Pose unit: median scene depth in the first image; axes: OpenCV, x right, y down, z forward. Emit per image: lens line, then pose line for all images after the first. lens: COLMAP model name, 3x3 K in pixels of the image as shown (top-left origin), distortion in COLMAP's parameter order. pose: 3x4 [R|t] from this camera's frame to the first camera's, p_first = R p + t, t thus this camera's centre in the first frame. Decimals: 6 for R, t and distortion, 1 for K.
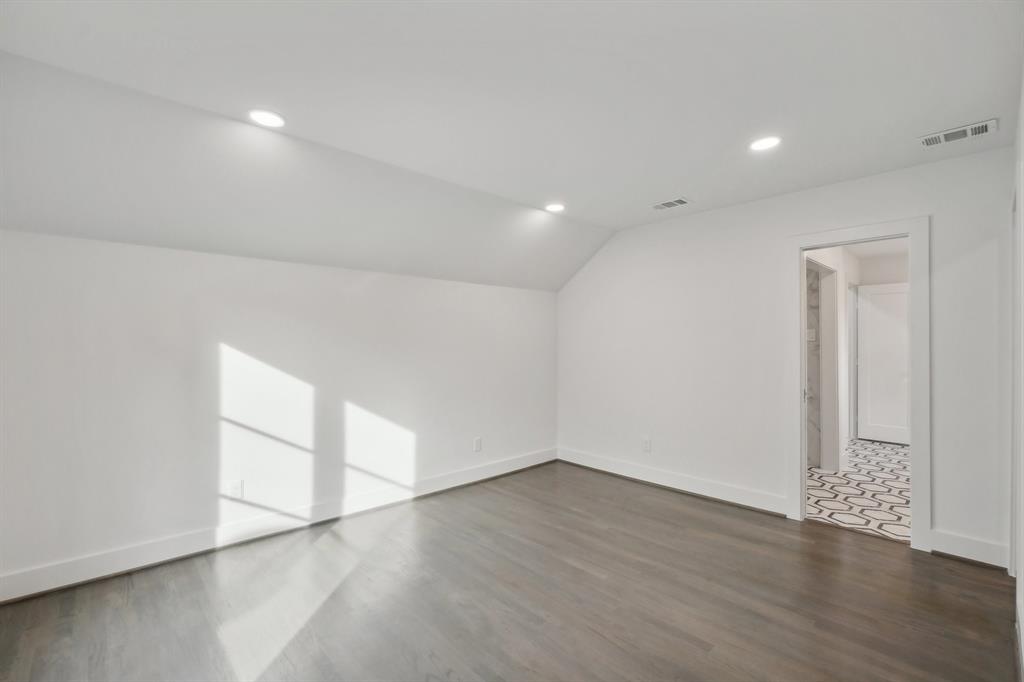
lens RADIAL K [[458.8, 0, 512.0], [0, 458.8, 341.0], [0, 0, 1]] dist [0.001025, 0.000227]
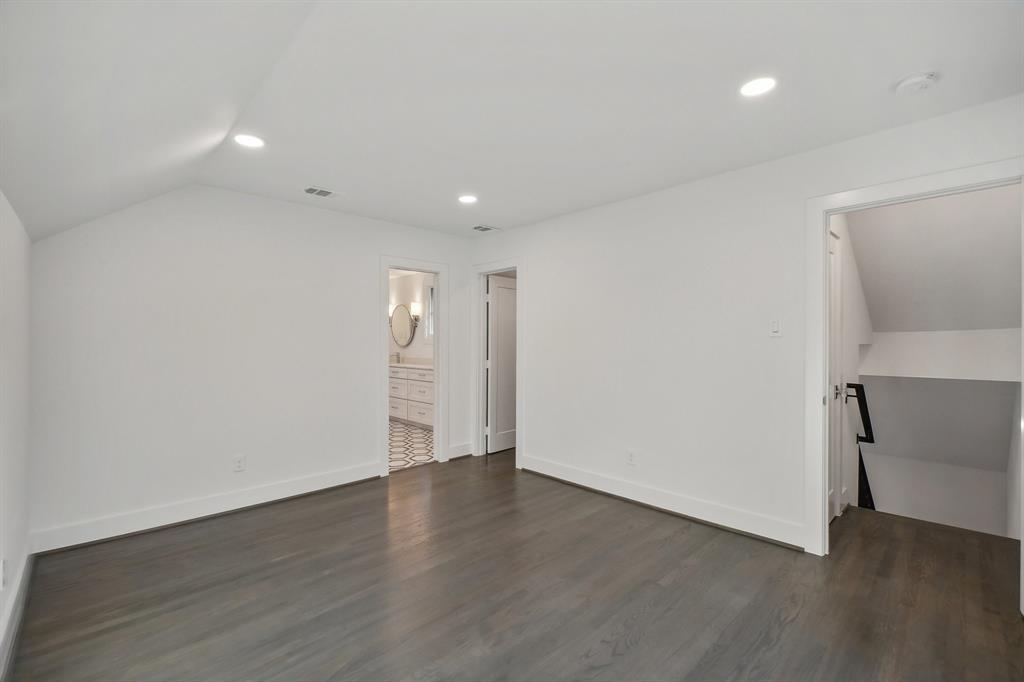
lens RADIAL K [[442.3, 0, 511.7], [0, 442.3, 344.3], [0, 0, 1]] dist [-0.001025, -0.000227]
pose [[-0.017473, -0.009718, 0.999800, -0.641934], [-0.003349, 0.999948, 0.009661, 0.006279], [-0.999842, -0.003179, -0.017505, 0.682605]]
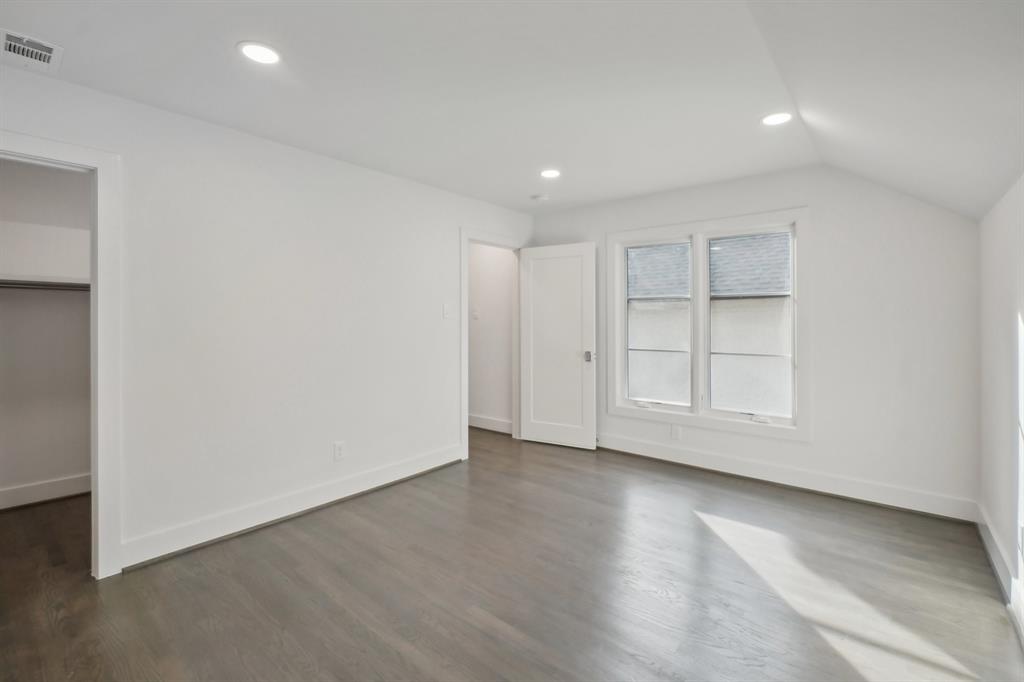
lens RADIAL K [[453.9, 0, 499.6], [0, 453.9, 315.5], [0, 0, 1]] dist [-0.000599, -0.000467]
pose [[-0.993778, -0.006054, -0.111217, 0.187850], [-0.005606, 0.999975, -0.004340, 0.000089], [0.111240, -0.003690, -0.993787, 1.381156]]
